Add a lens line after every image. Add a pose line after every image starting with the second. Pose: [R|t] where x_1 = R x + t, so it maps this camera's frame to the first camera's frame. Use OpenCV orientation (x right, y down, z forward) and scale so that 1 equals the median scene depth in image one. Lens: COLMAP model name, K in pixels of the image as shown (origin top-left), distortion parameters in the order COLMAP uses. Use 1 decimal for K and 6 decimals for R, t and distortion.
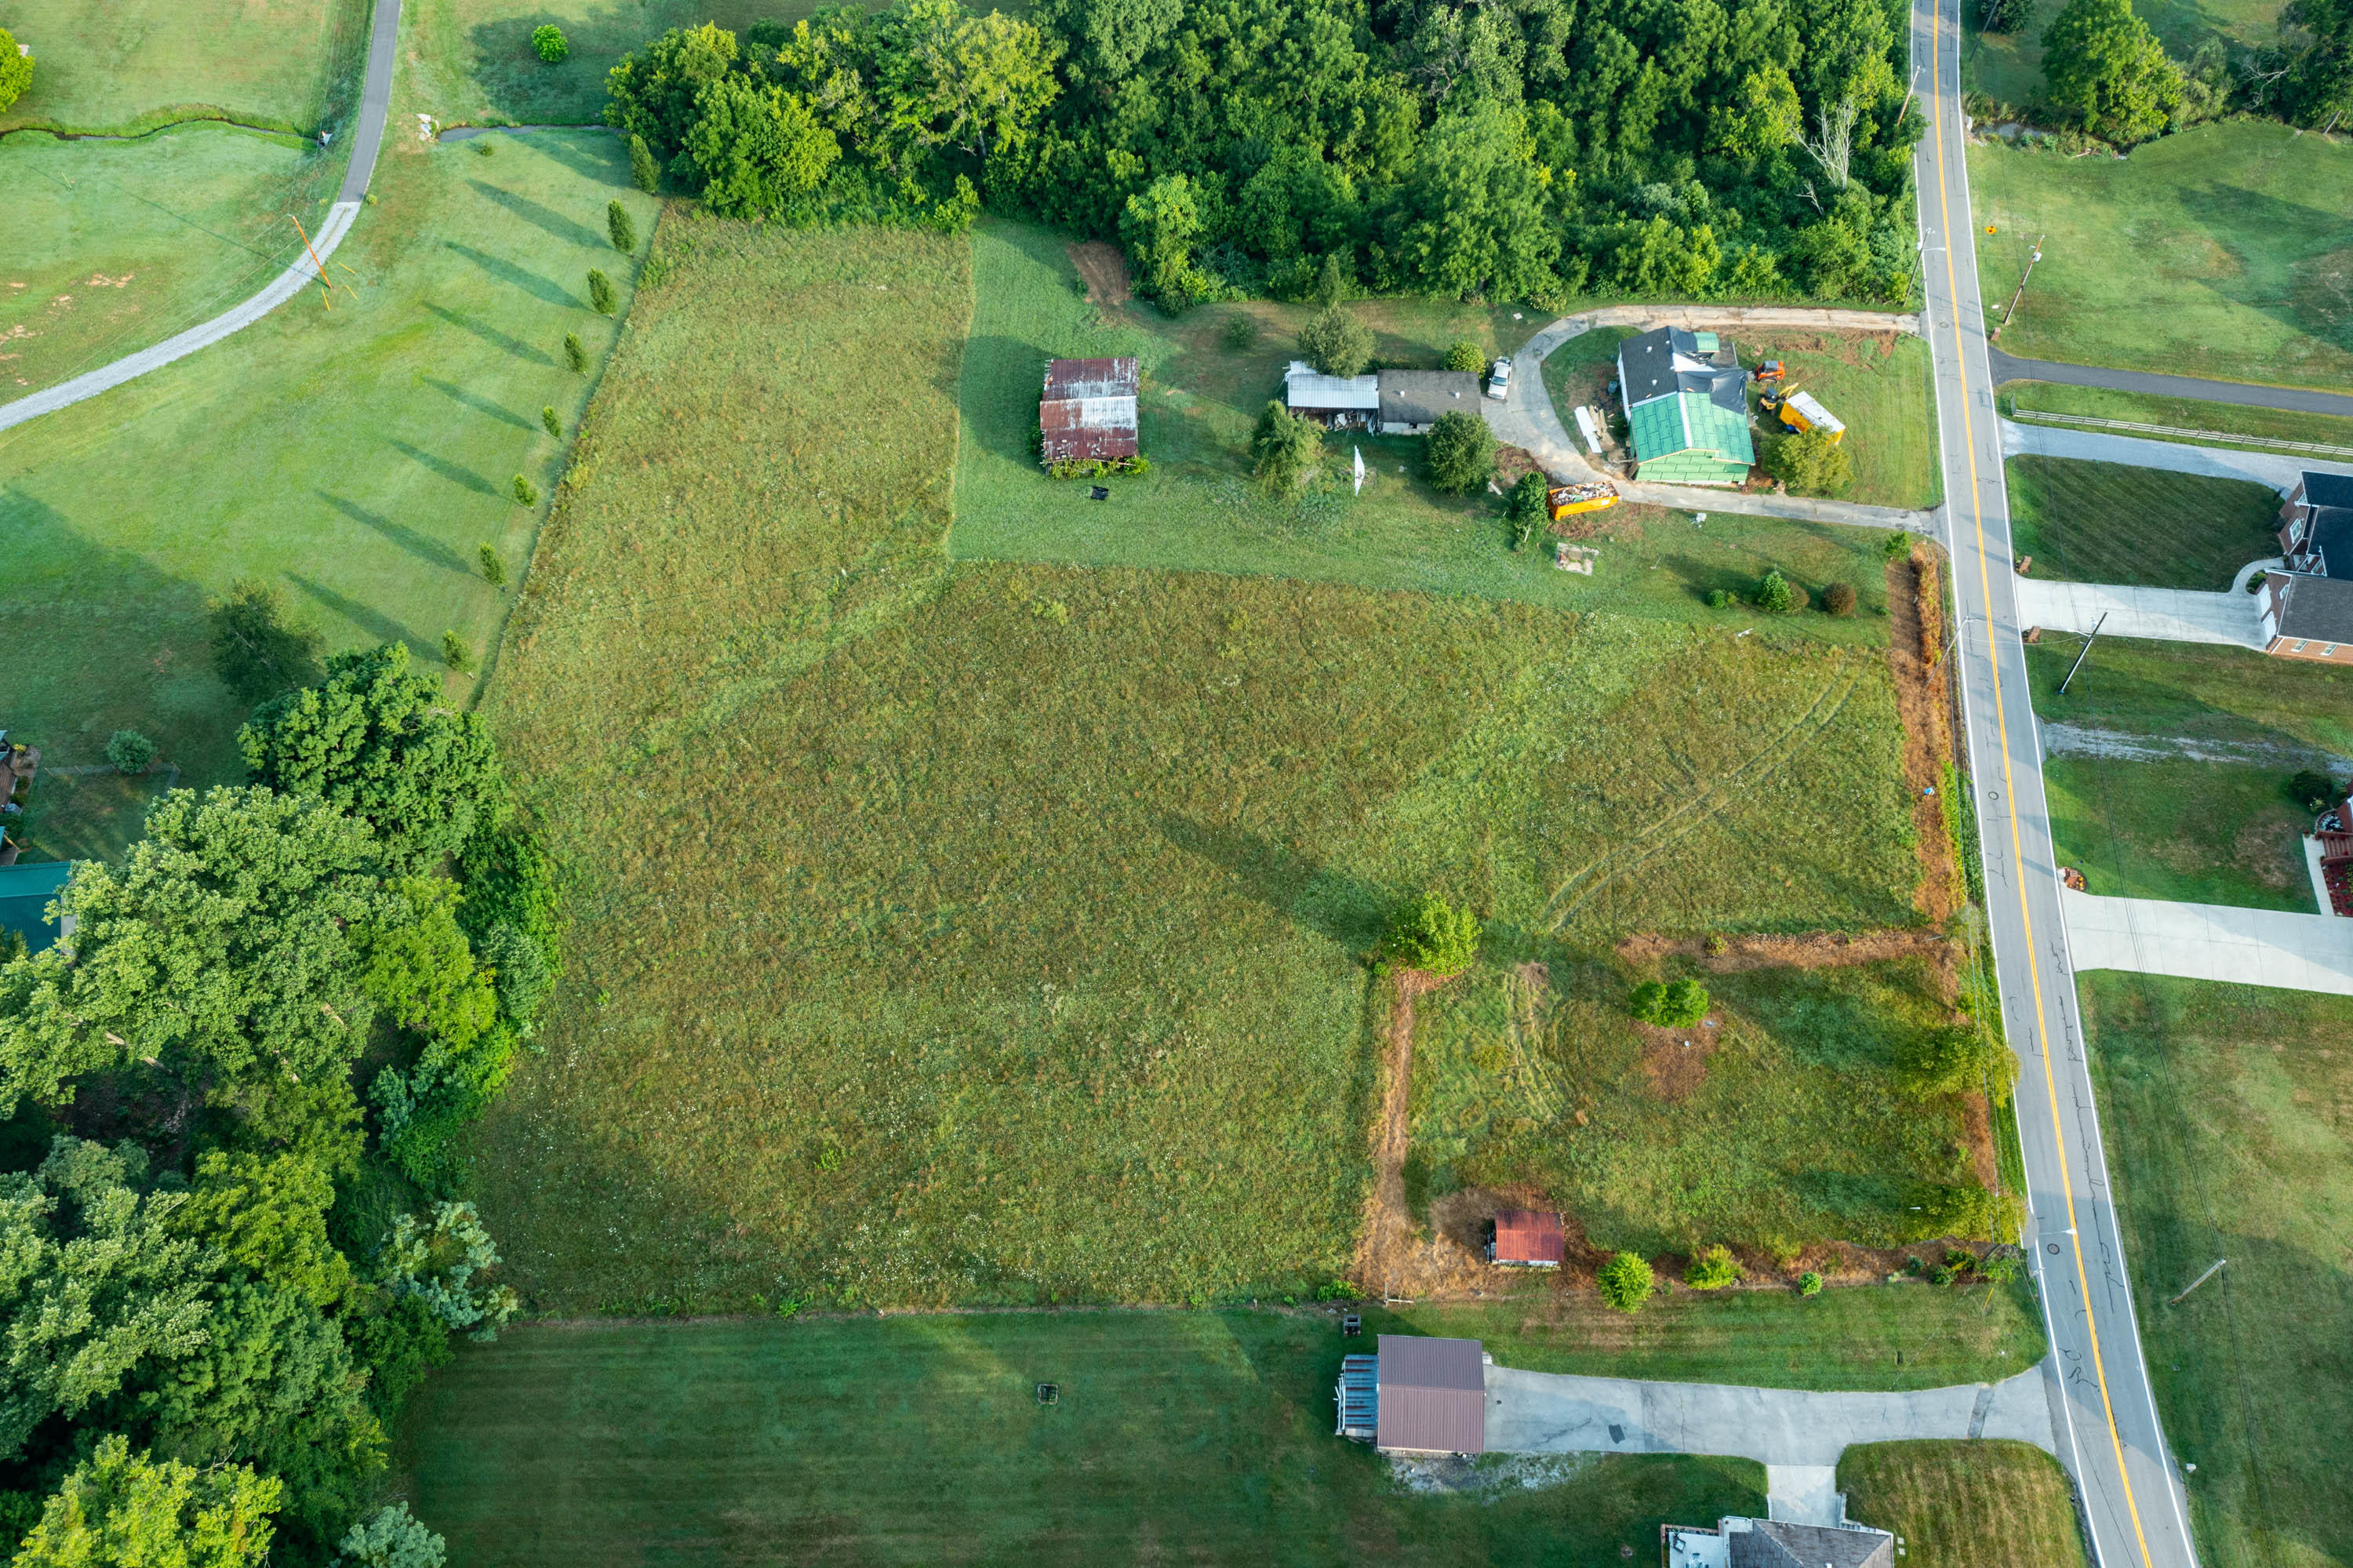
lens RADIAL K [[1858.4, 0, 1179.0], [0, 1858.4, 778.0], [0, 0, 1]] dist [-0.011698, 0.007912]
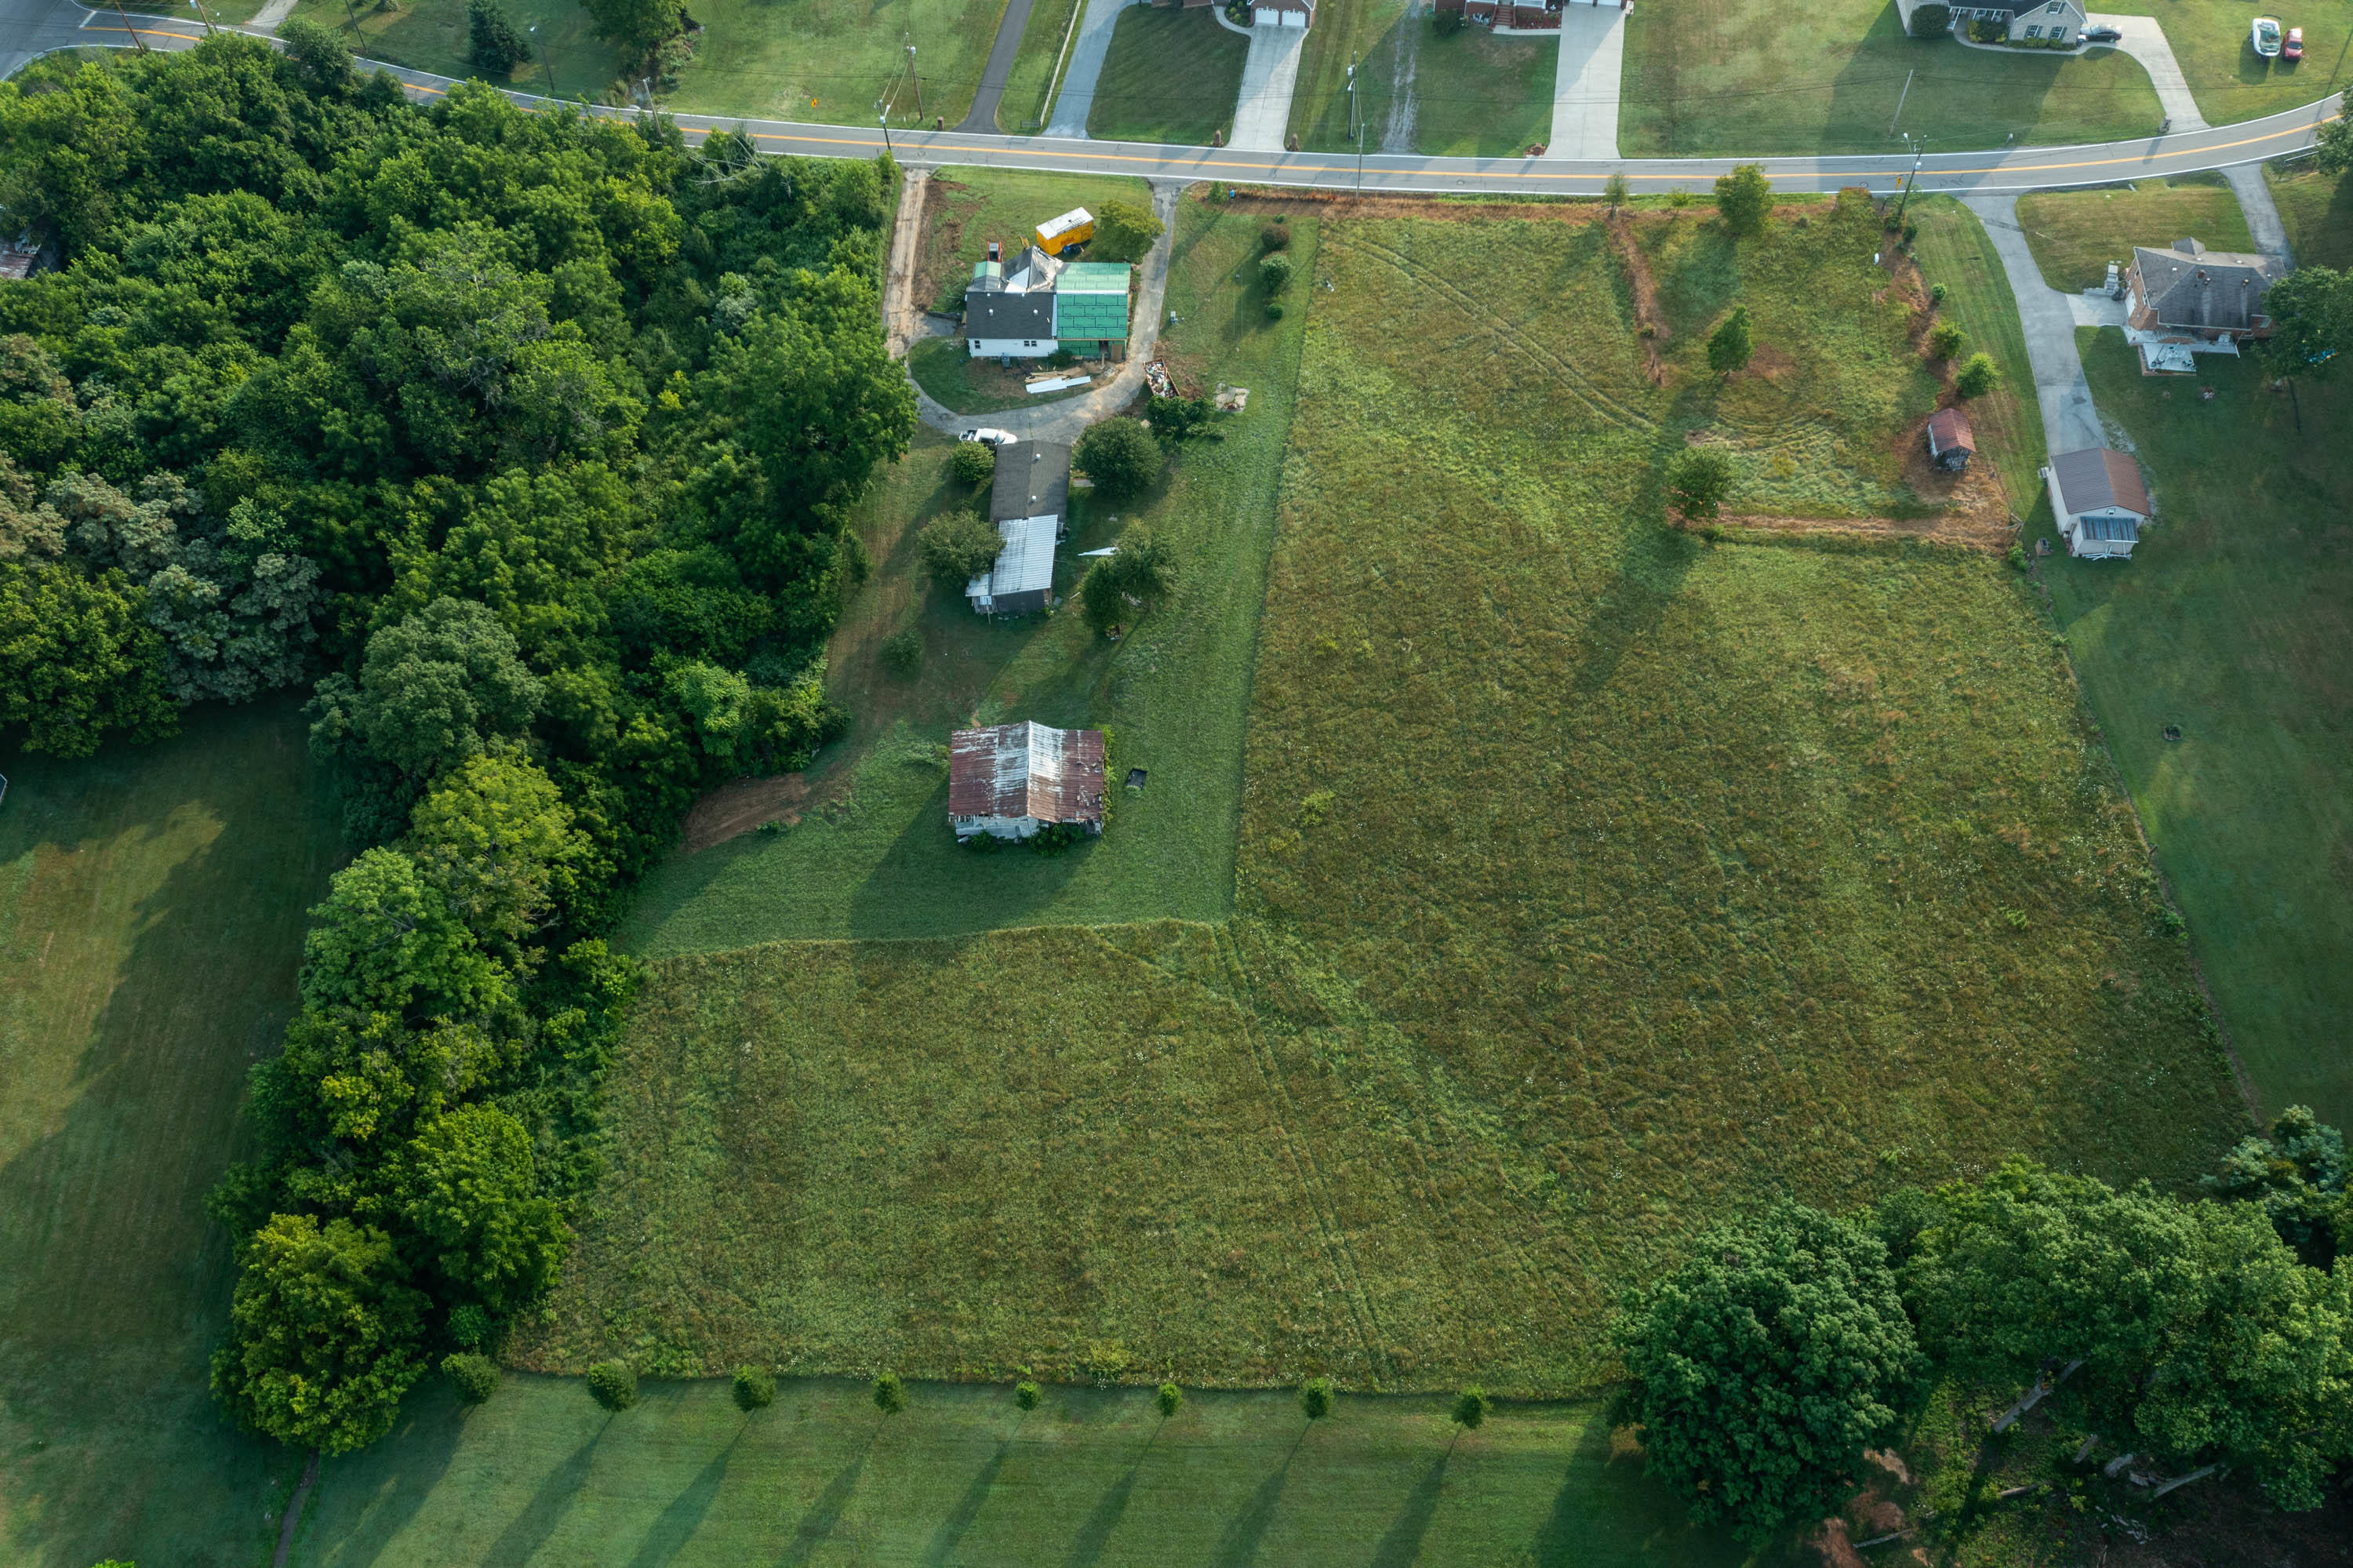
lens RADIAL K [[1858.4, 0, 1172.0], [0, 1858.4, 767.1], [0, 0, 1]] dist [-0.011698, 0.007912]
pose [[-0.006747, -0.825862, 0.563832, -0.510290], [0.845867, 0.296021, 0.443713, -0.503595], [-0.533352, 0.479920, 0.696572, 0.335862]]
